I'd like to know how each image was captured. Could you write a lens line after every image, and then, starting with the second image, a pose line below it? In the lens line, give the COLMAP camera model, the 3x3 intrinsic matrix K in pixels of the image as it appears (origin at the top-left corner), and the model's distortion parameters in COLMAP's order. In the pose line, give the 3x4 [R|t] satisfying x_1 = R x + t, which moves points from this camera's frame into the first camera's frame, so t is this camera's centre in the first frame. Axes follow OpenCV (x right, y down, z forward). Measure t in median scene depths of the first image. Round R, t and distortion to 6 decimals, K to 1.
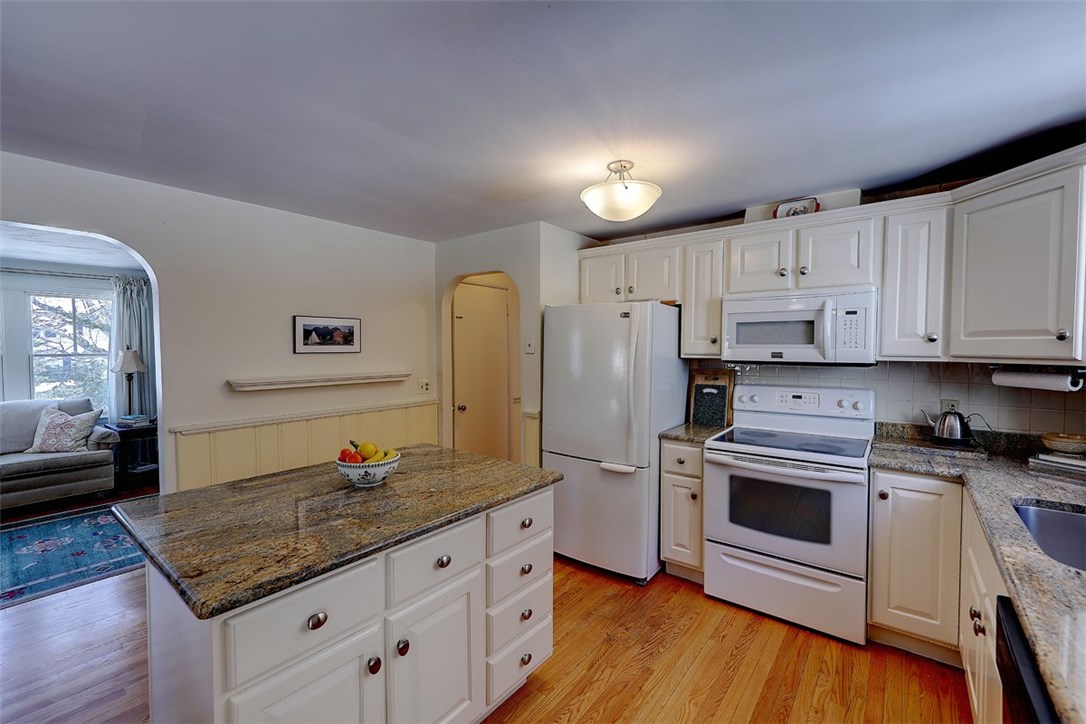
lens RADIAL K [[446.2, 0, 544.6], [0, 446.2, 363.2], [0, 0, 1]] dist [0.001092, -0.001294]
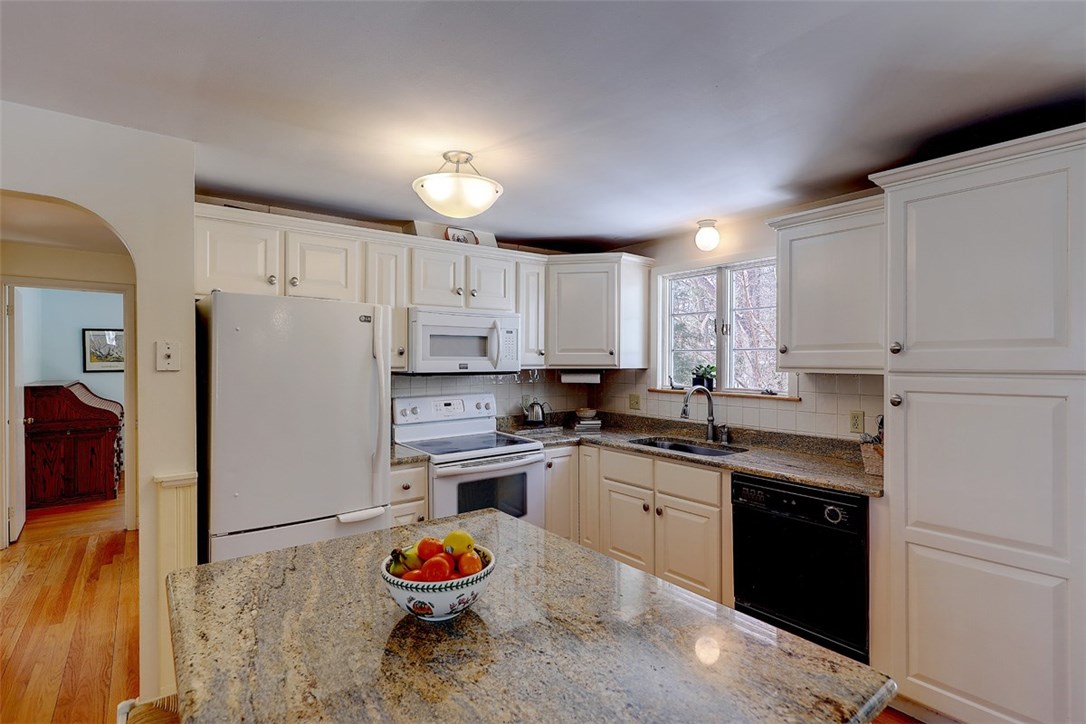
lens RADIAL K [[516.3, 0, 543.1], [0, 516.3, 362.4], [0, 0, 1]] dist [0.009977, 0.000561]
pose [[0.258617, -0.006363, 0.965959, -0.607060], [0.038787, 0.999240, -0.003802, -0.014139], [-0.965201, 0.038450, 0.258667, 0.445519]]
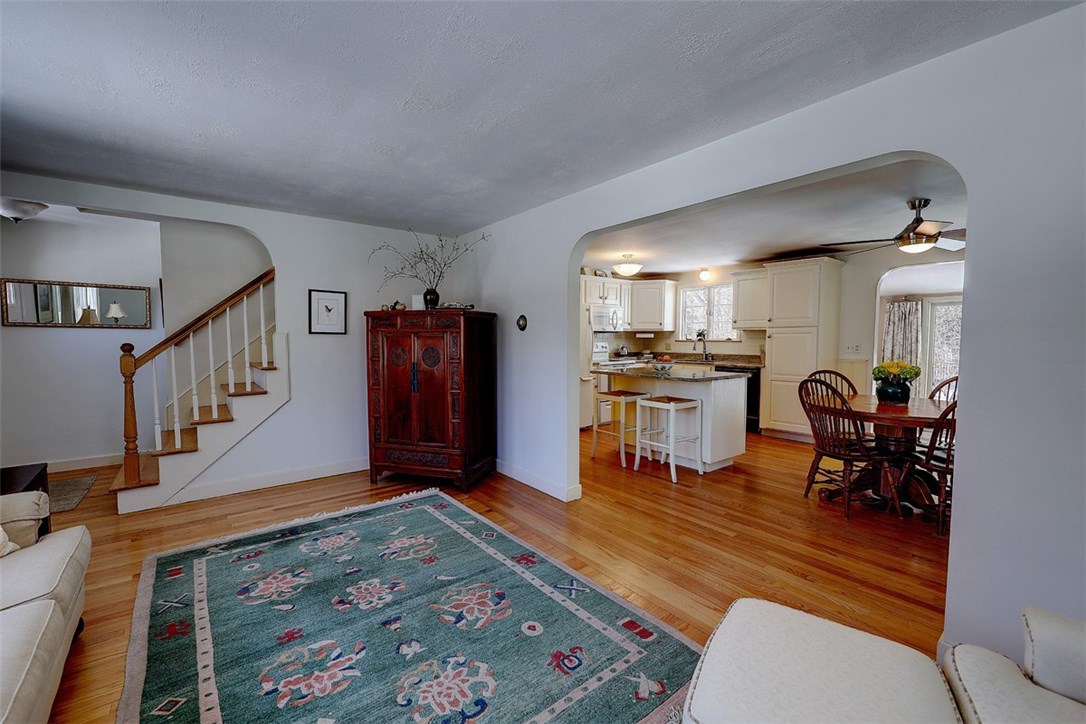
lens RADIAL K [[446.2, 0, 538.3], [0, 446.2, 362.5], [0, 0, 1]] dist [0.001092, -0.001294]
pose [[0.242492, -0.053631, 0.968670, -2.006203], [0.038086, 0.998227, 0.045733, 0.042821], [-0.969406, 0.025803, 0.244104, 0.680973]]
